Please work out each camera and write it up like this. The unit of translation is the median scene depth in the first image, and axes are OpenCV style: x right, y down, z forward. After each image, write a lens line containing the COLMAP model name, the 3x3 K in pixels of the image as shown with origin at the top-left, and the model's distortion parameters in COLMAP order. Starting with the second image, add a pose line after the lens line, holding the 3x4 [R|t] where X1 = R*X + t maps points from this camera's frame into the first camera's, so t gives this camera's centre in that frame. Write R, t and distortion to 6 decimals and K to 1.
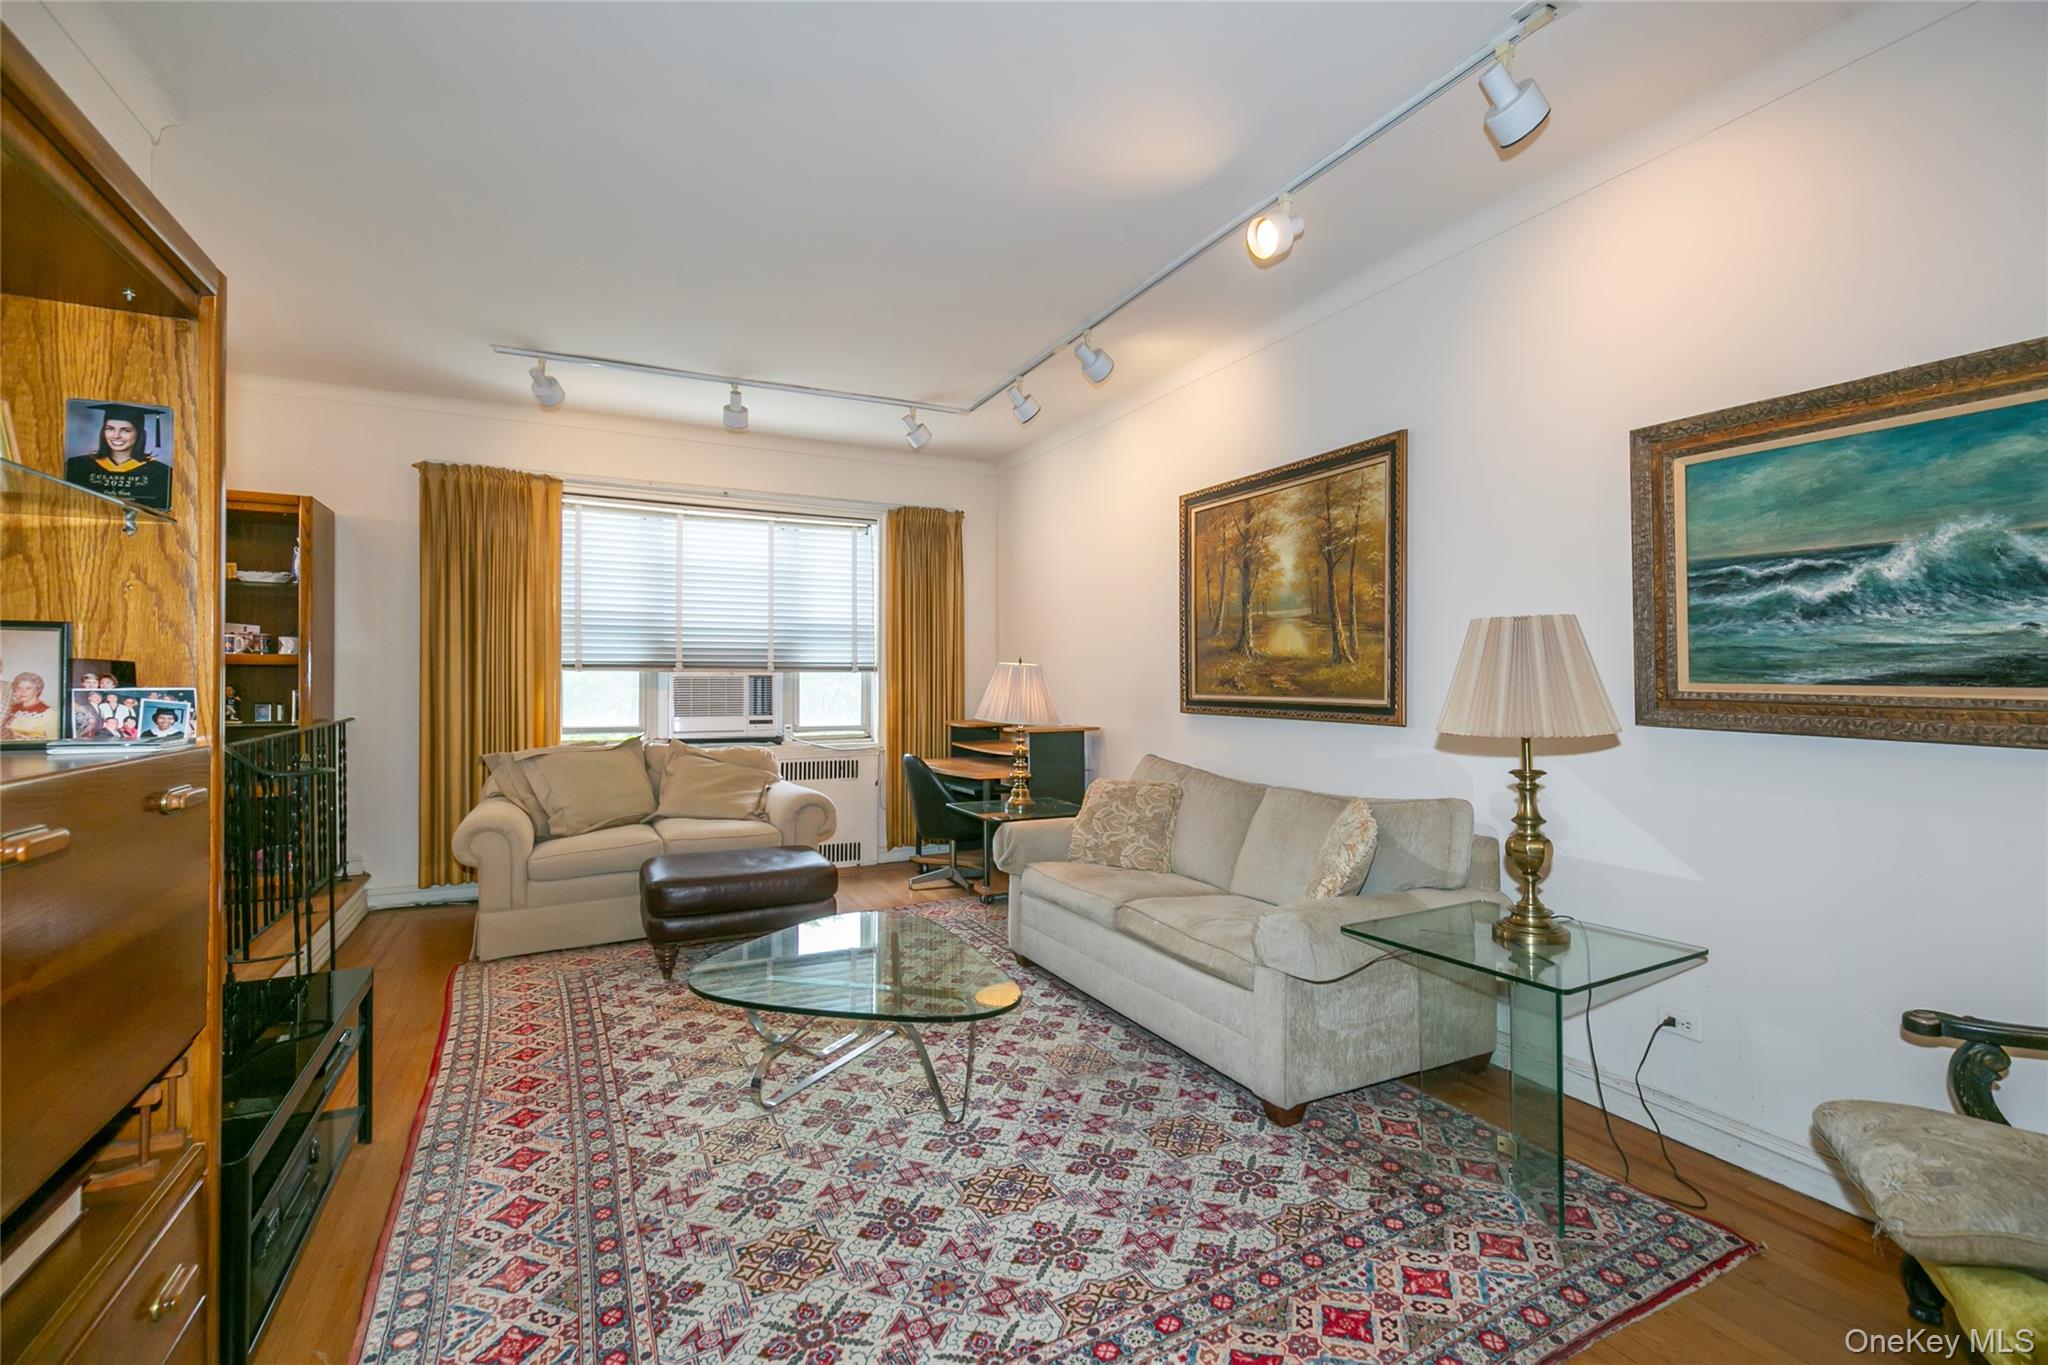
lens RADIAL K [[916.2, 0, 1037.8], [0, 916.2, 679.2], [0, 0, 1]] dist [0.008149, -0.000995]
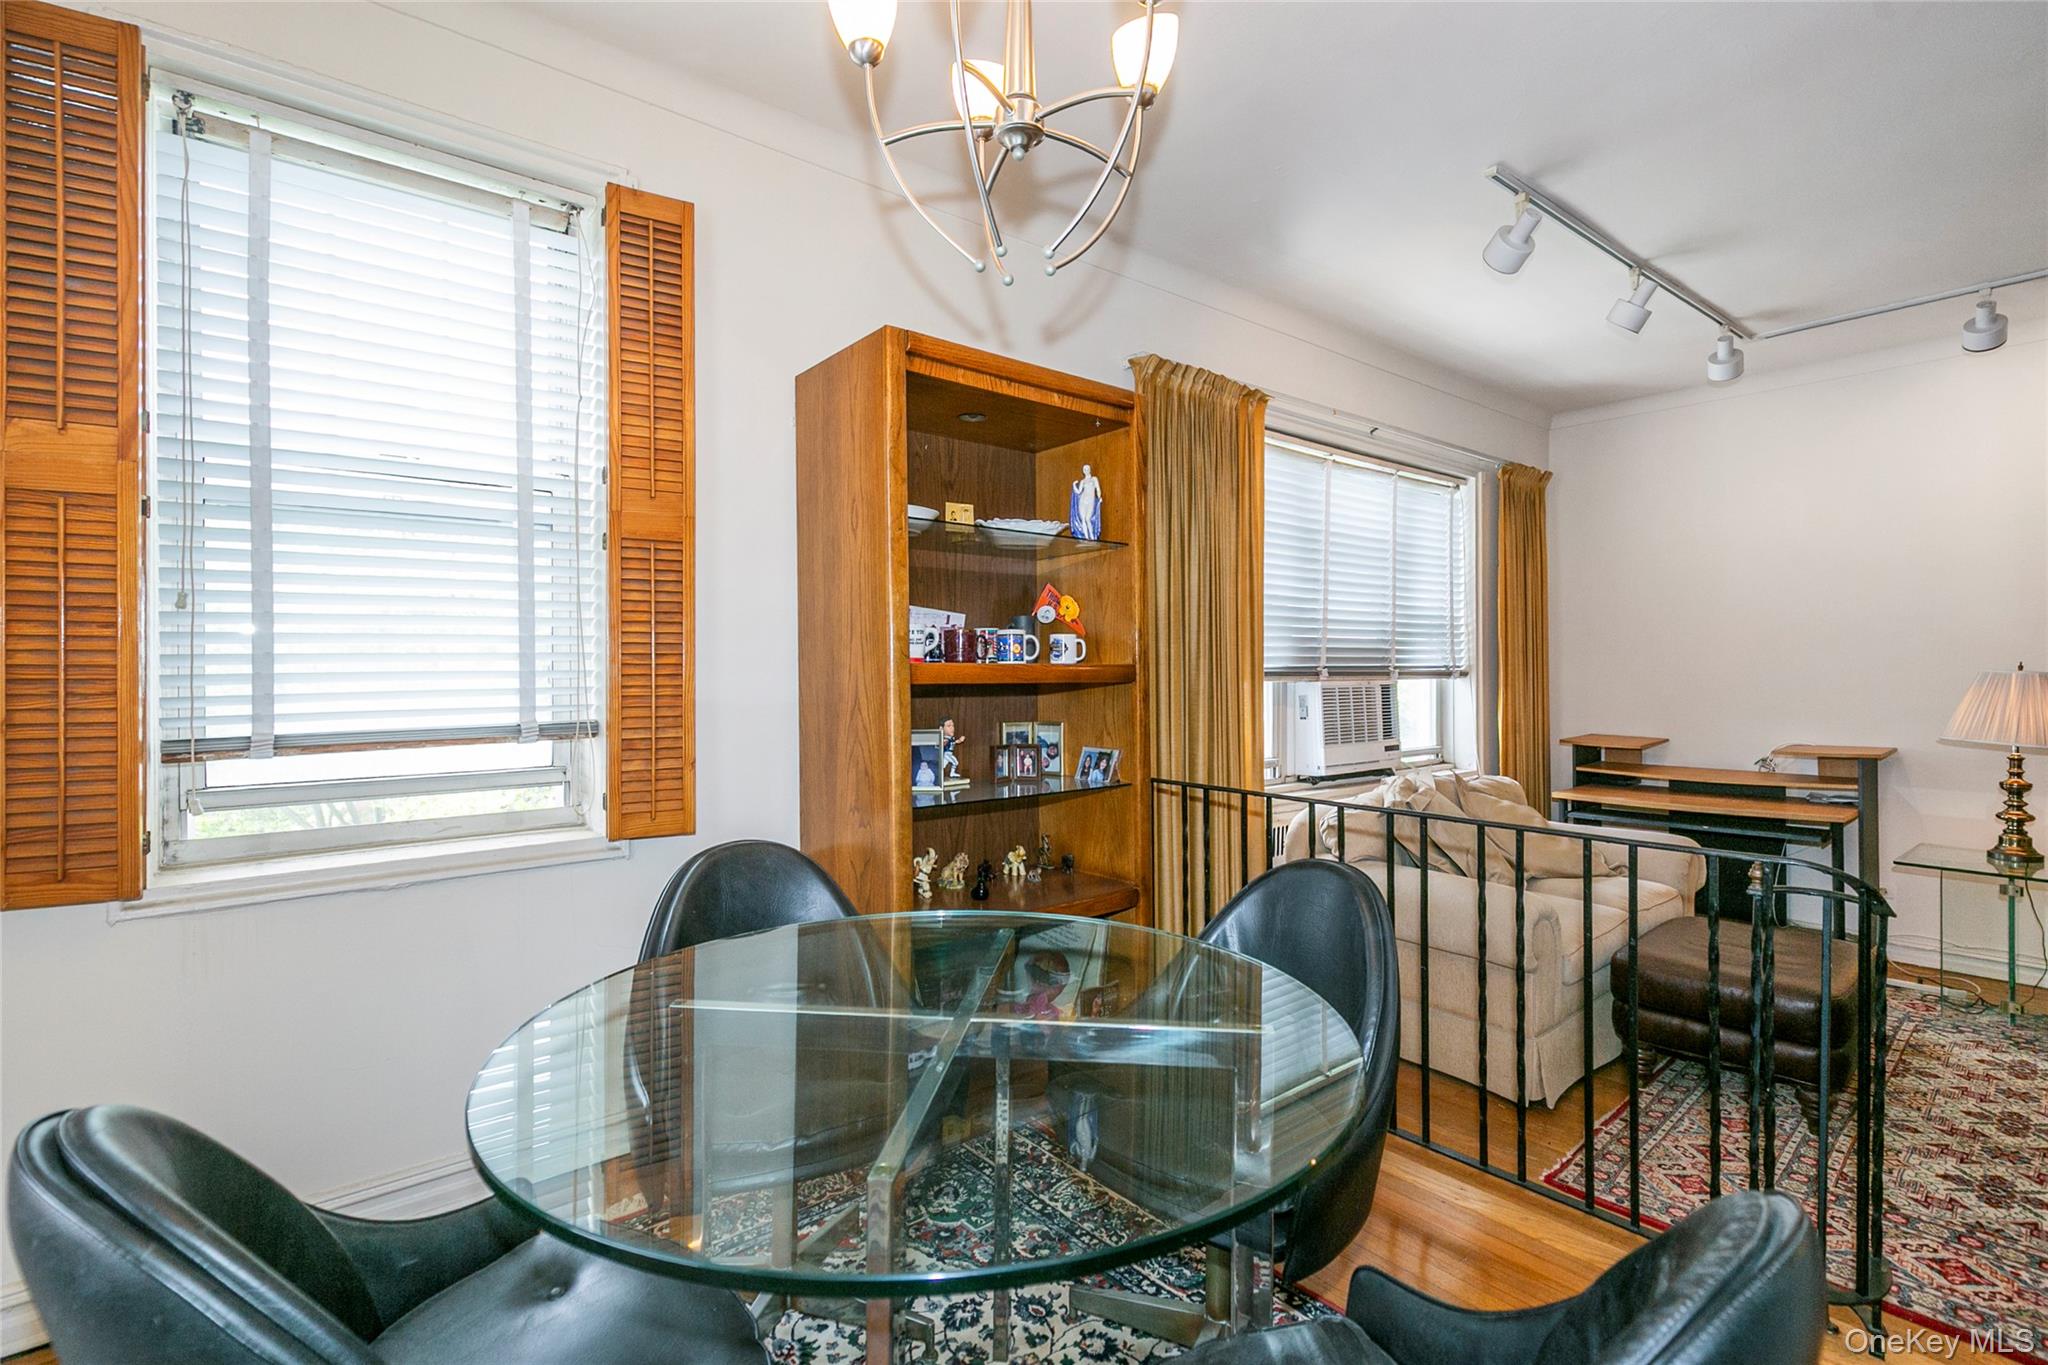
lens RADIAL K [[956.9, 0, 1025.5], [0, 956.9, 677.2], [0, 0, 1]] dist [0.000384, 0.000107]
pose [[0.976458, -0.010602, 0.215449, -1.520967], [0.009614, 0.999938, 0.005633, -0.034432], [-0.215495, -0.003429, 0.976499, 0.646445]]
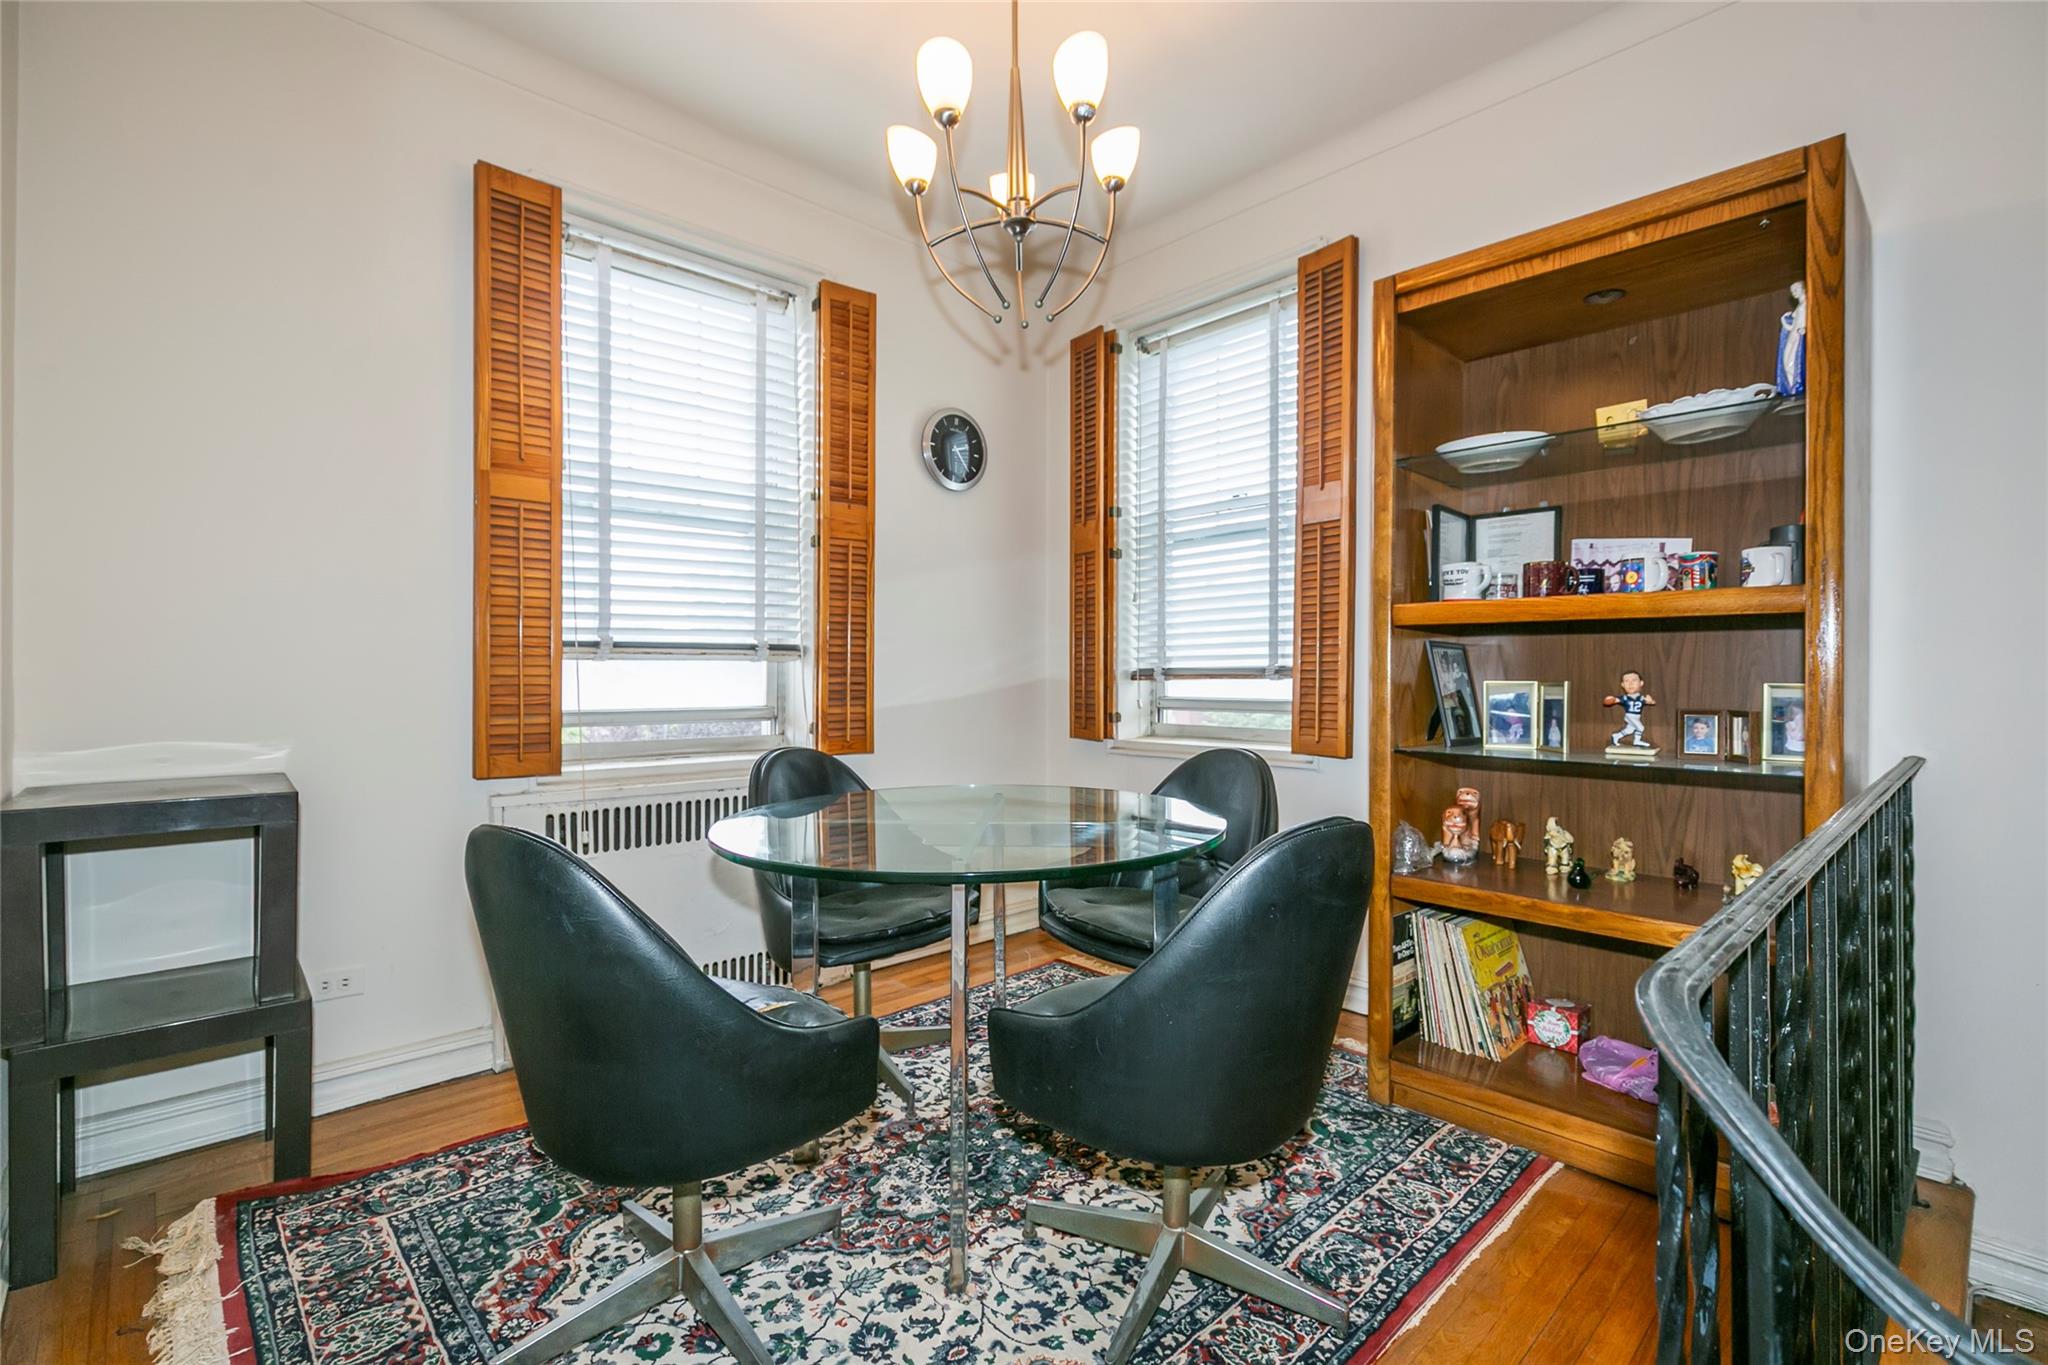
lens RADIAL K [[933.3, 0, 1029.8], [0, 933.3, 672.5], [0, 0, 1]] dist [-0.000312, -0.000041]
pose [[0.273494, -0.003815, -0.961866, -0.812917], [-0.000810, 0.999991, -0.004196, 0.014997], [0.961873, 0.001927, 0.273489, 0.923165]]
